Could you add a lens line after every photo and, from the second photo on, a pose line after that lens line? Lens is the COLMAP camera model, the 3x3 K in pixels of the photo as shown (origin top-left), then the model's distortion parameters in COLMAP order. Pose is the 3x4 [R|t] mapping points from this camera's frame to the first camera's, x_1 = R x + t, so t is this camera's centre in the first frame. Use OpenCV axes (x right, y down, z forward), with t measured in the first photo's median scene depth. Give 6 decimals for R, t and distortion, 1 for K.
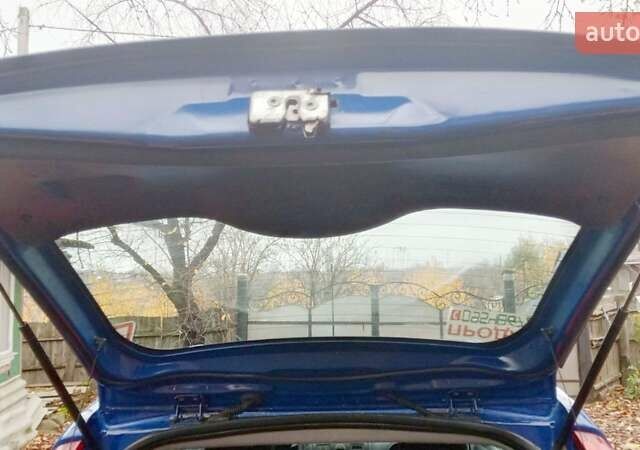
lens RADIAL K [[622.3, 0, 316.3], [0, 622.3, 224.5], [0, 0, 1]] dist [0.136456, -0.220386]
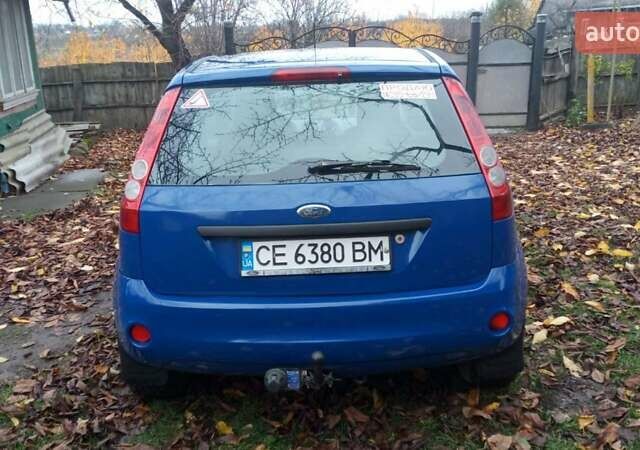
lens RADIAL K [[622.3, 0, 316.3], [0, 622.3, 224.5], [0, 0, 1]] dist [0.136456, -0.220386]
pose [[0.999419, -0.020456, 0.027257, -0.004364], [0.008842, 0.928074, 0.372292, 0.003541], [-0.032912, -0.371835, 0.927715, -0.128882]]
